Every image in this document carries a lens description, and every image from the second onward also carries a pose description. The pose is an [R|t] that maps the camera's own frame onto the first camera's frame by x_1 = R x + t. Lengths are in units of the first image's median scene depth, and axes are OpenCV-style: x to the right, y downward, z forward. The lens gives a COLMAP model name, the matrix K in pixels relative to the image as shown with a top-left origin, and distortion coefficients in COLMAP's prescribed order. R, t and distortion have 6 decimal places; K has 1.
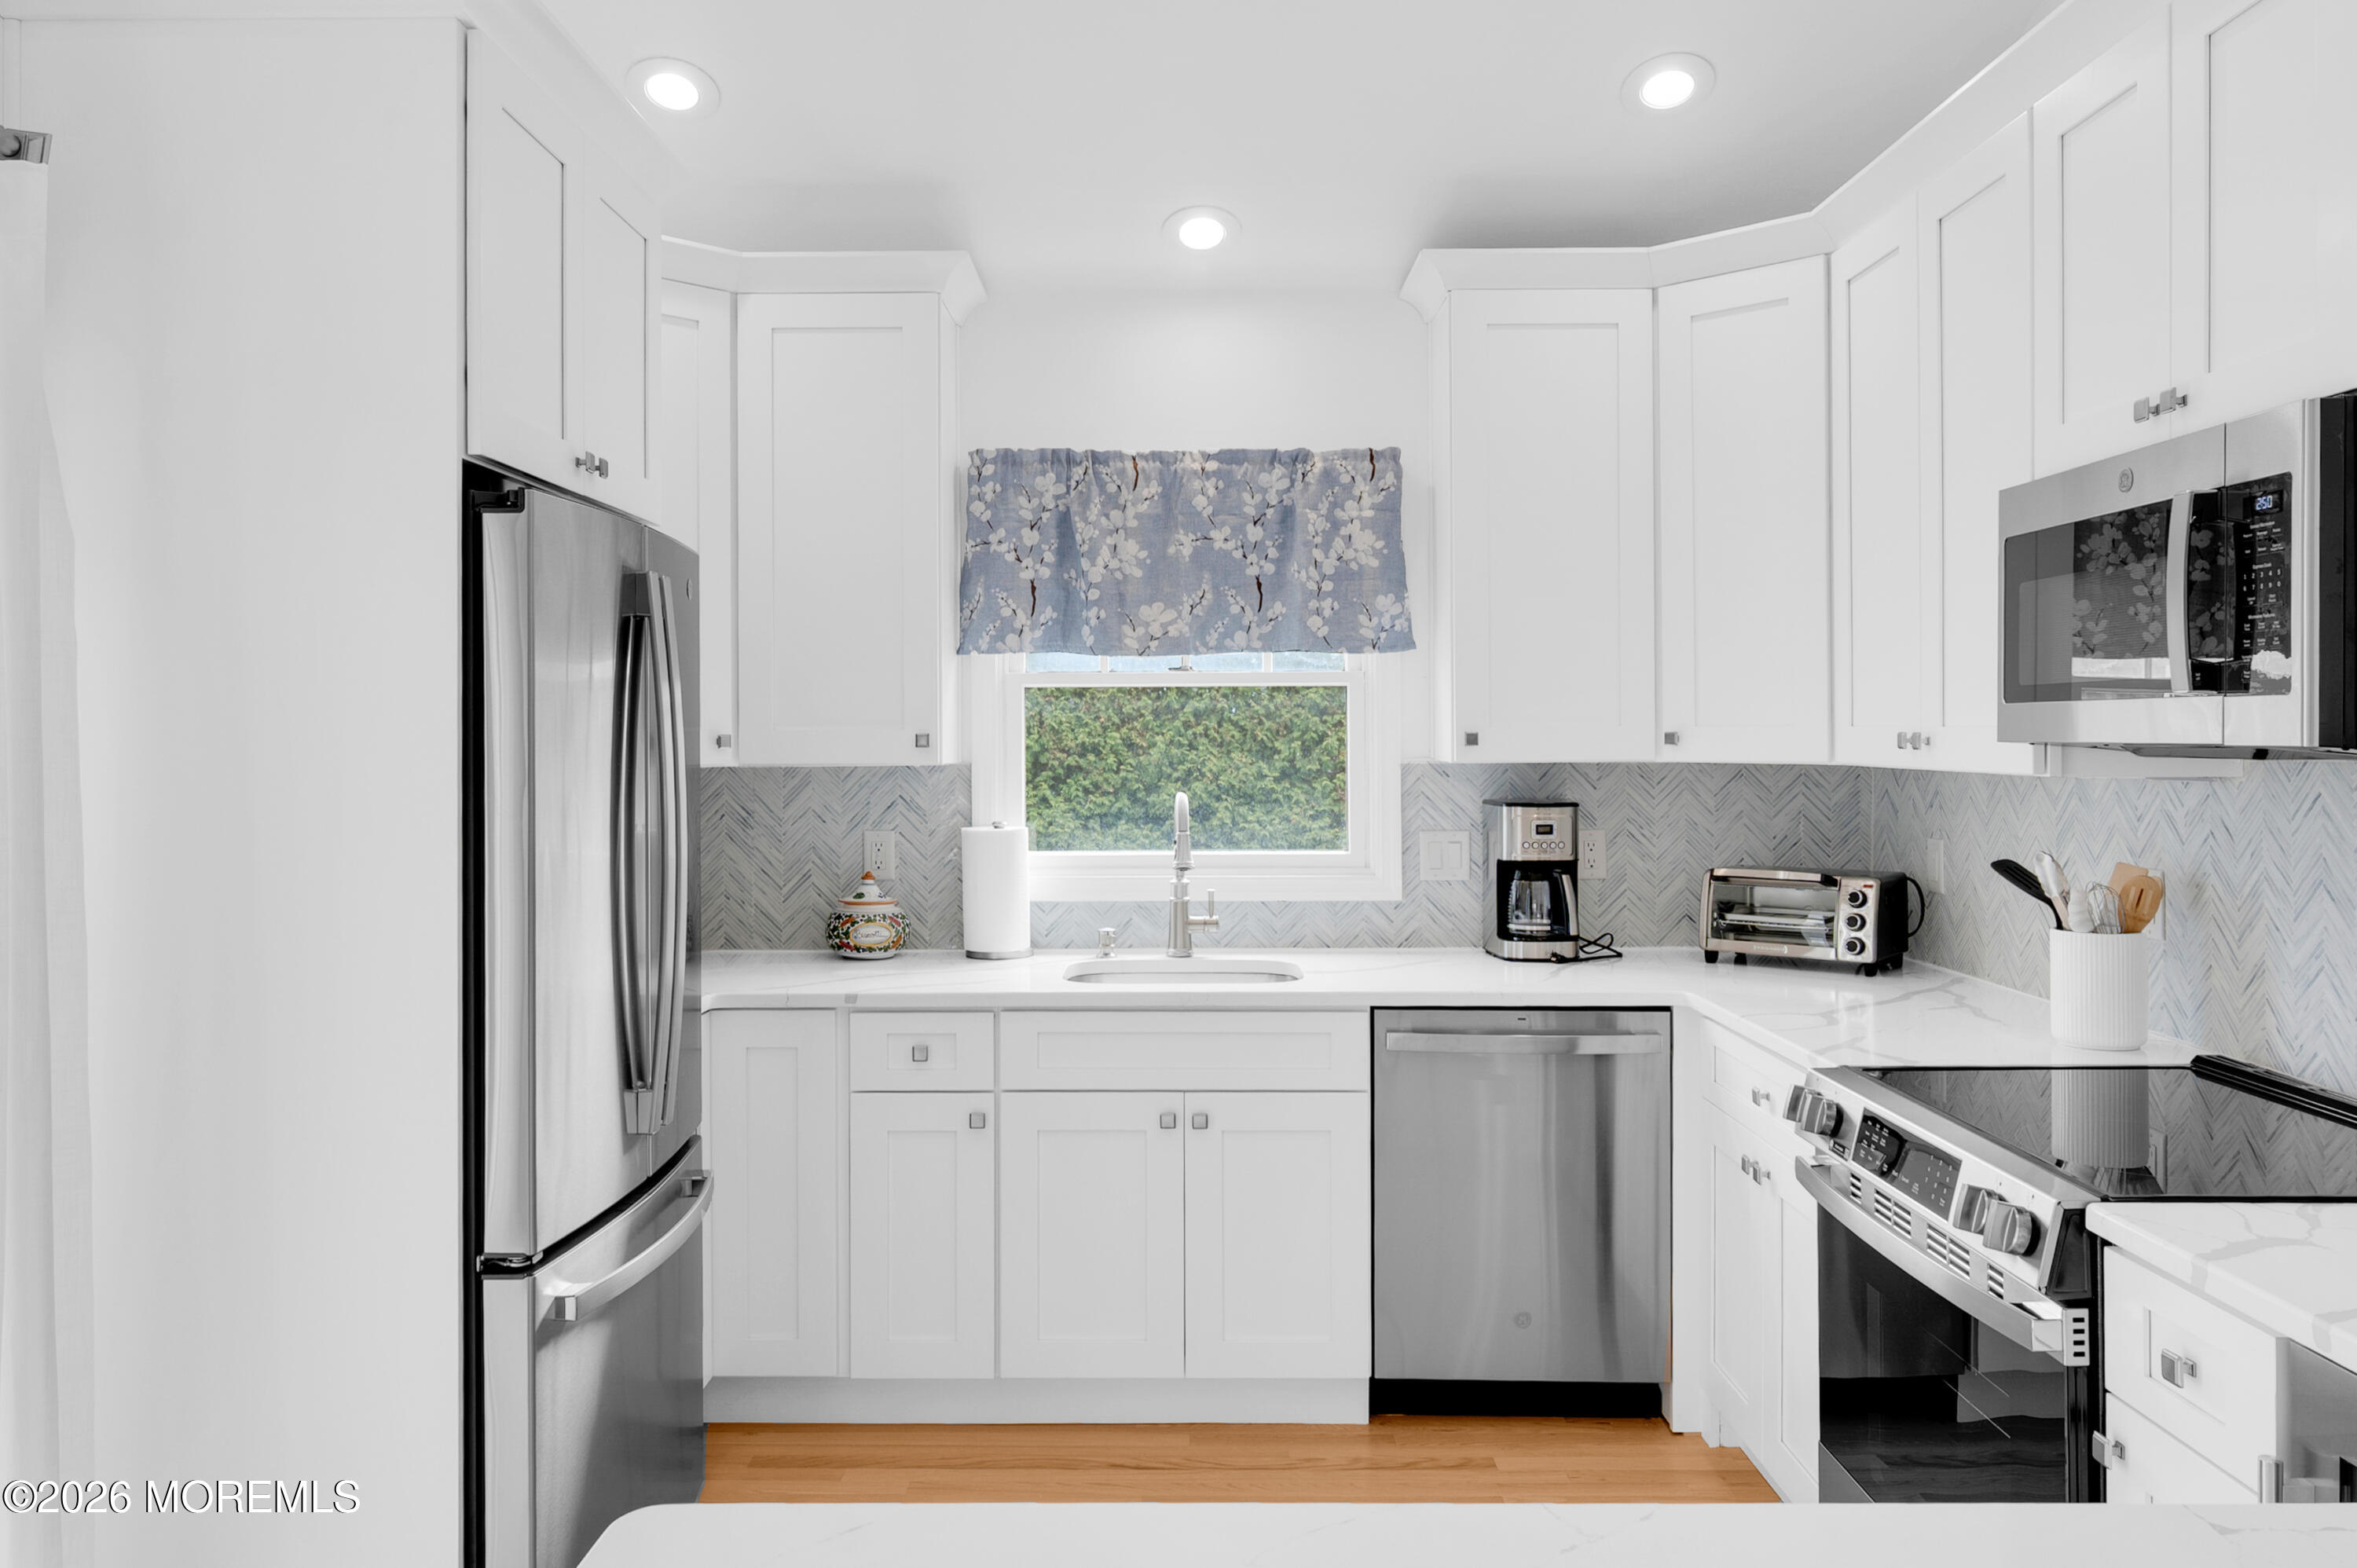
lens RADIAL K [[1684.6, 0, 1161.6], [0, 1684.6, 728.7], [0, 0, 1]] dist [0.001846, -0.001344]
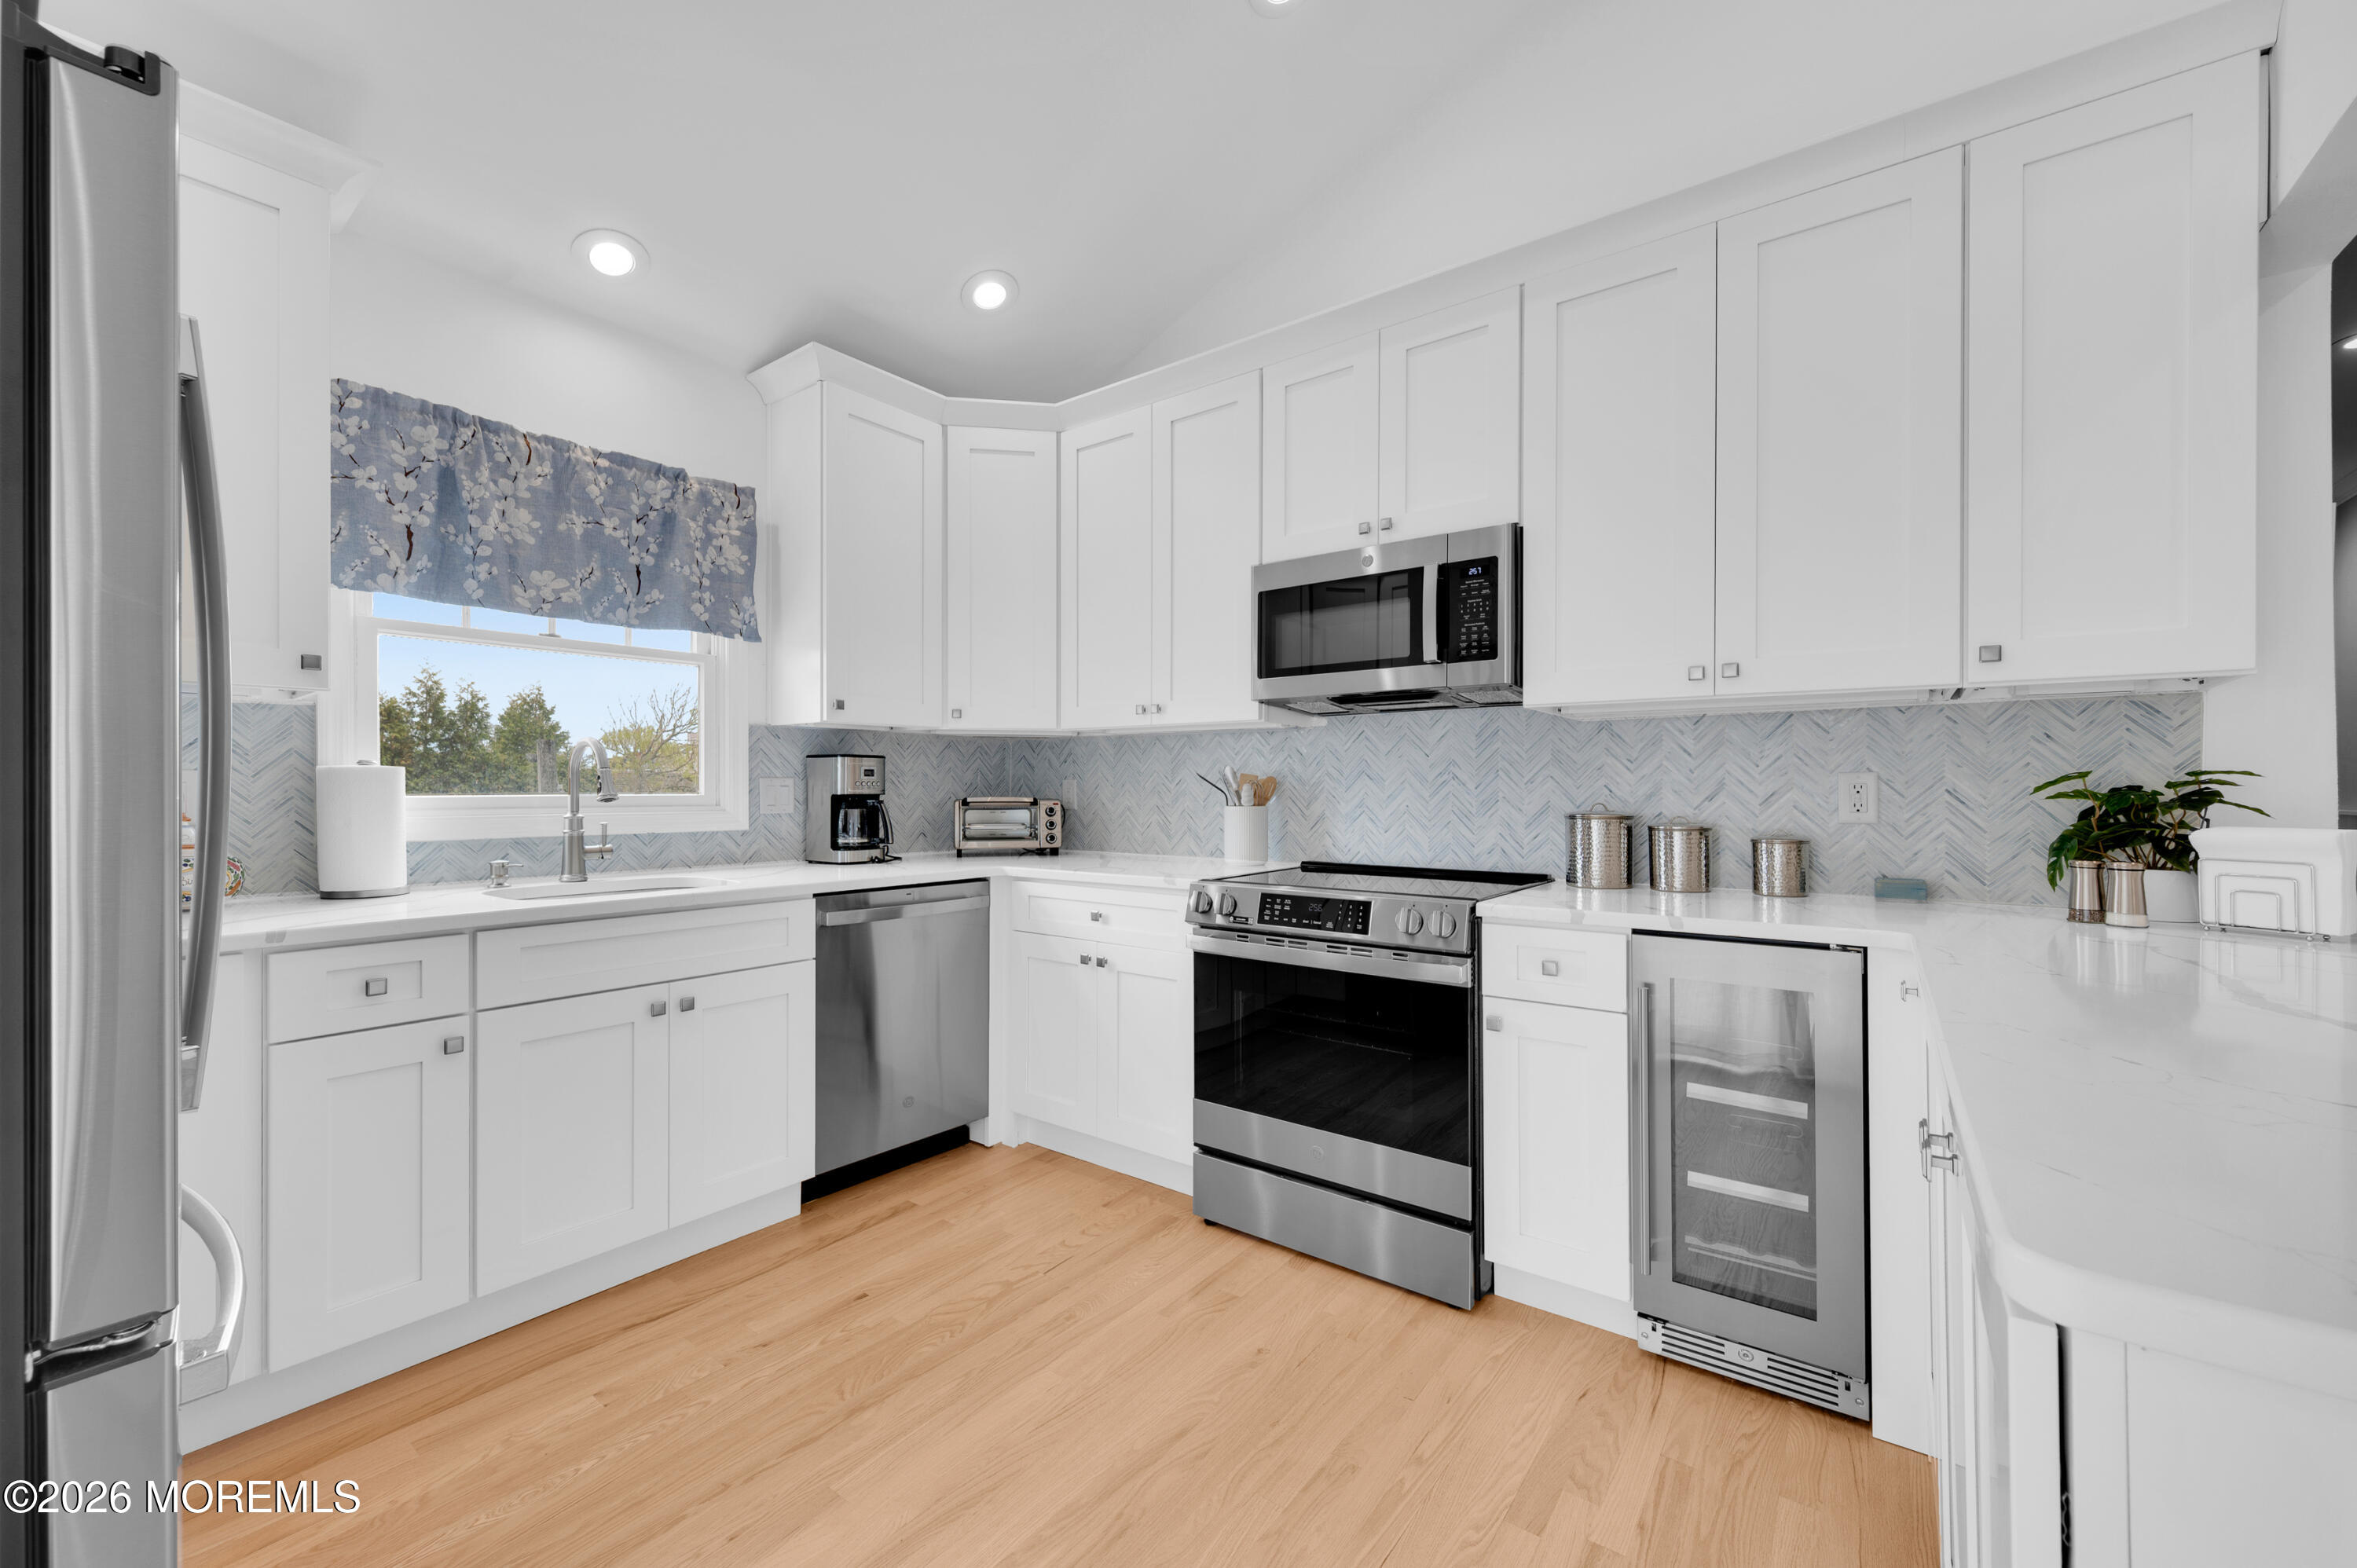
lens RADIAL K [[931.2, 0, 1186.3], [0, 931.2, 785.3], [0, 0, 1]] dist [-0.002483, -0.000213]
pose [[0.594223, 0.005140, 0.804284, -0.250033], [-0.005299, 0.999983, -0.002475, 0.068578], [-0.804283, -0.002791, 0.594241, 0.287283]]
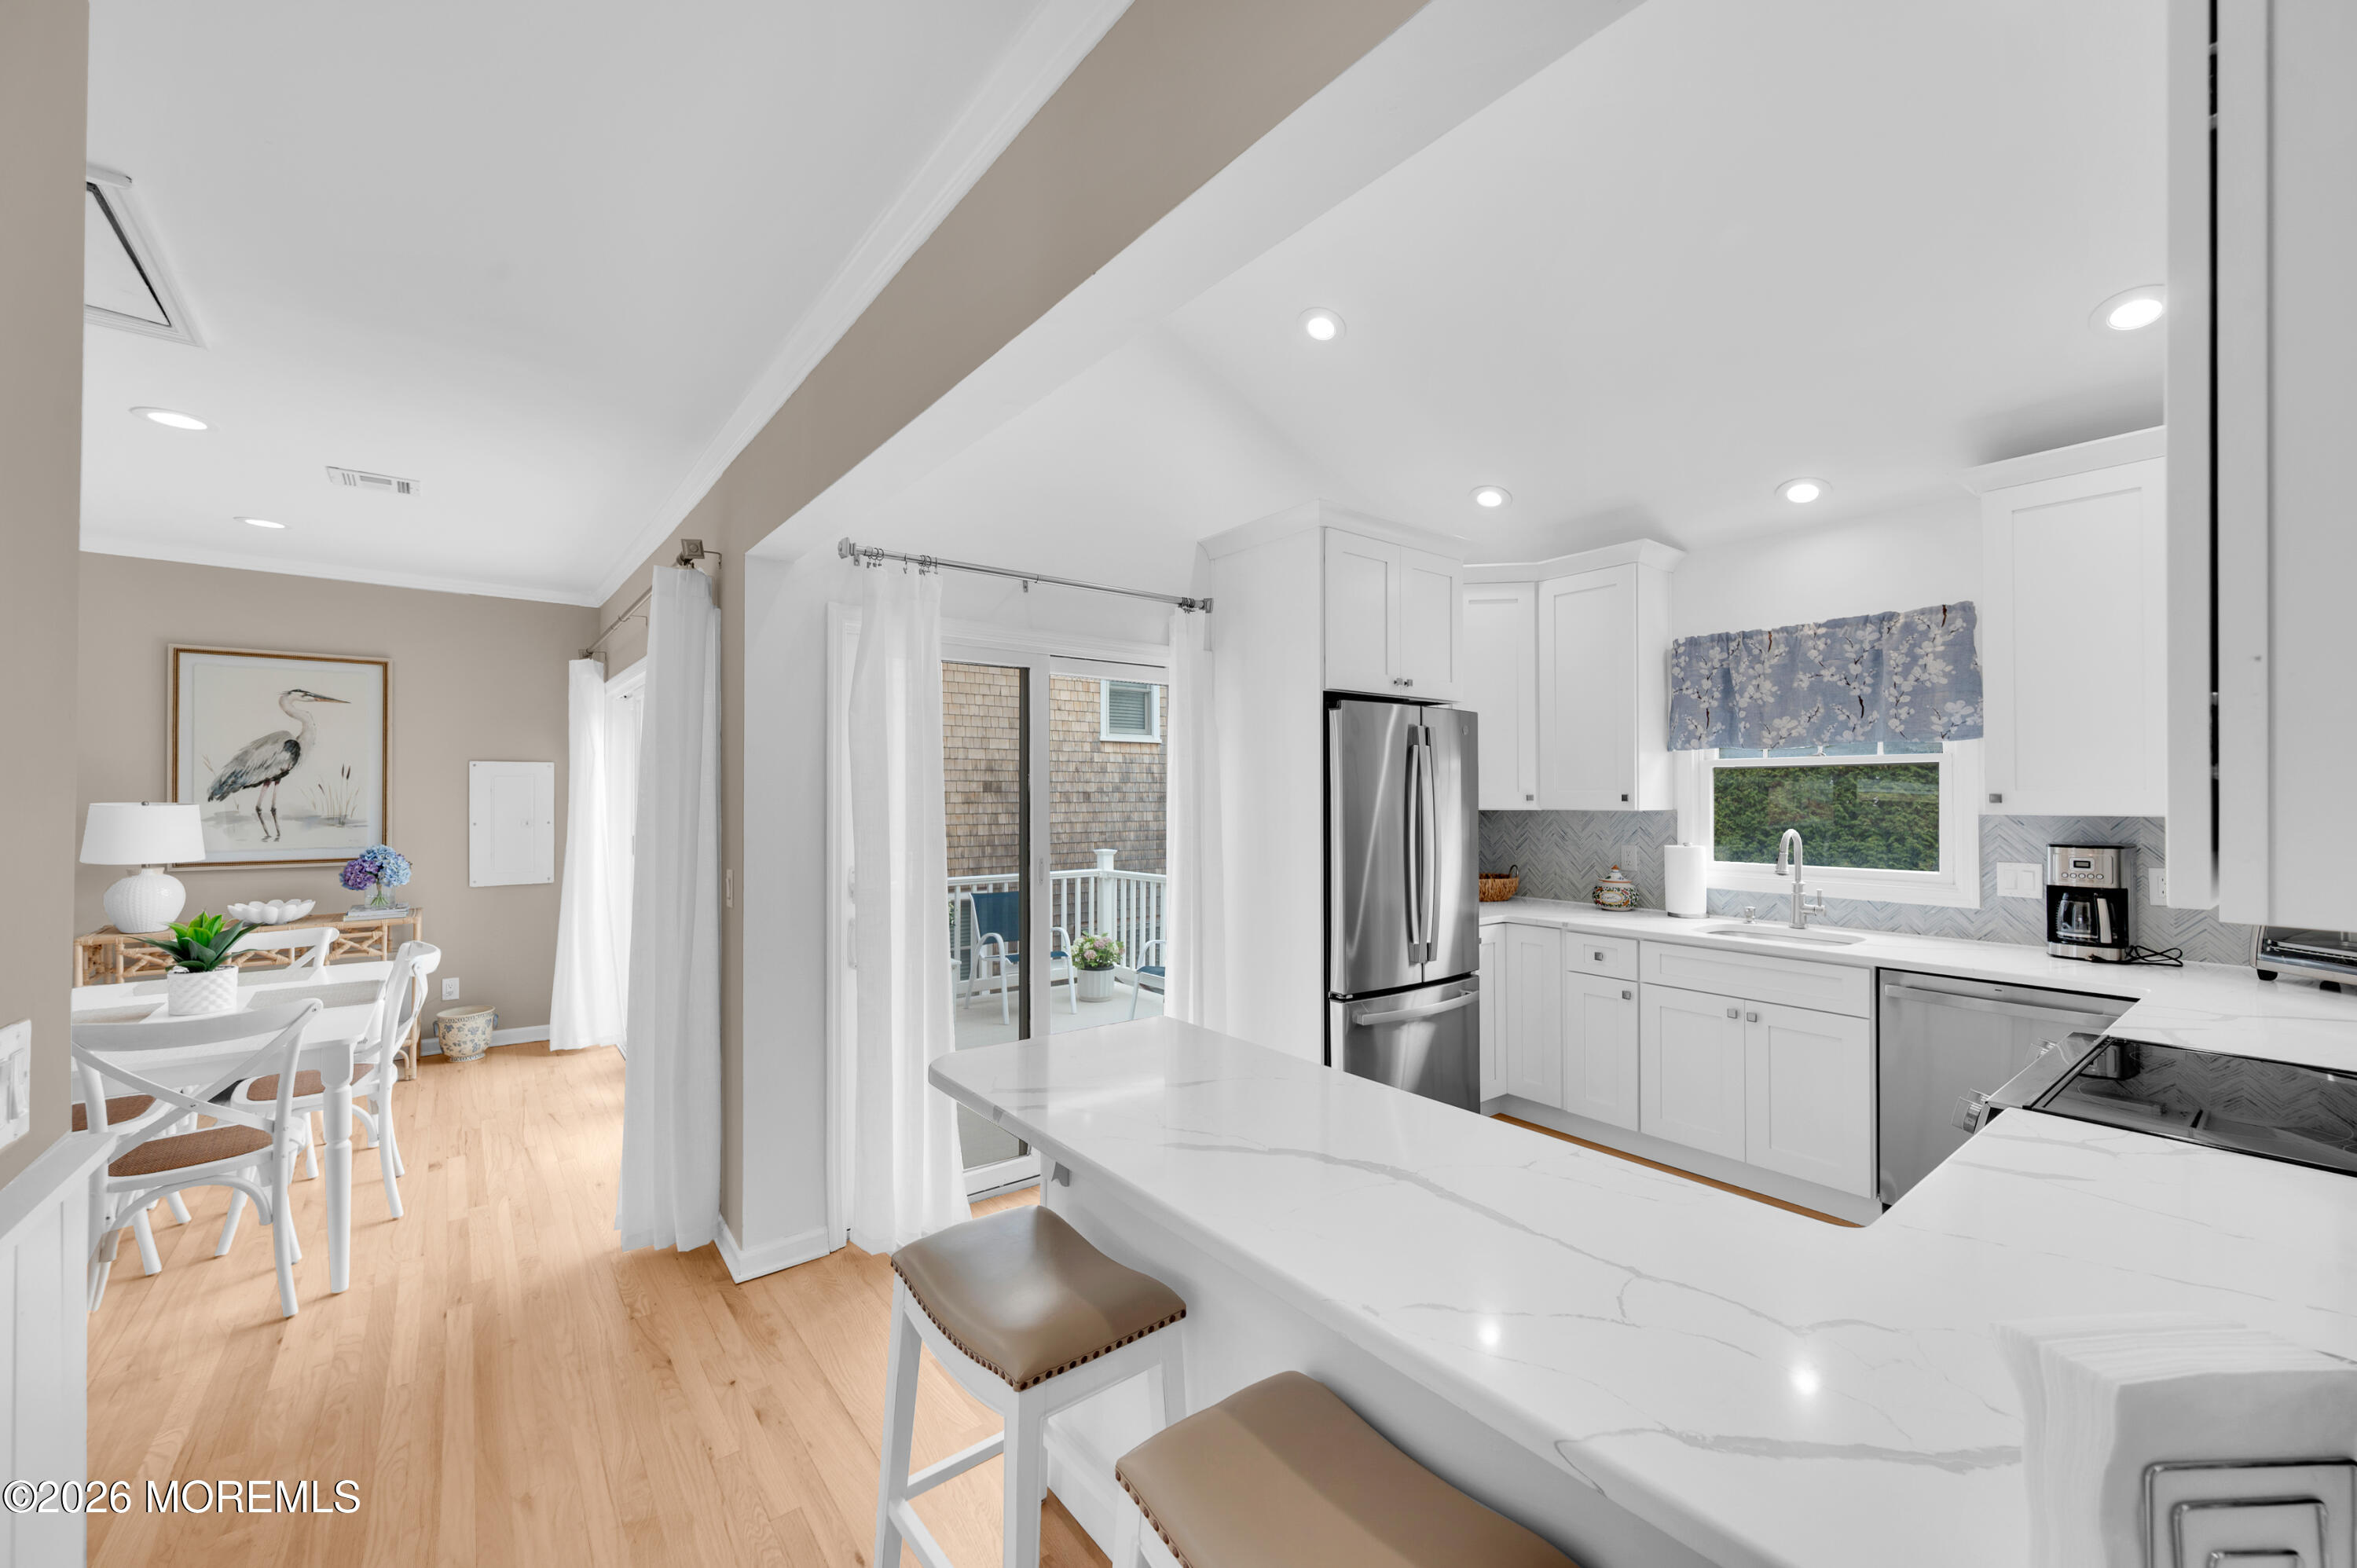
lens RADIAL K [[931.2, 0, 1186.3], [0, 931.2, 785.3], [0, 0, 1]] dist [-0.002483, -0.000213]
pose [[0.617570, -0.006028, -0.786493, 0.359938], [0.001624, 0.999978, -0.006389, -0.001141], [0.786514, 0.002668, 0.617567, -0.044912]]
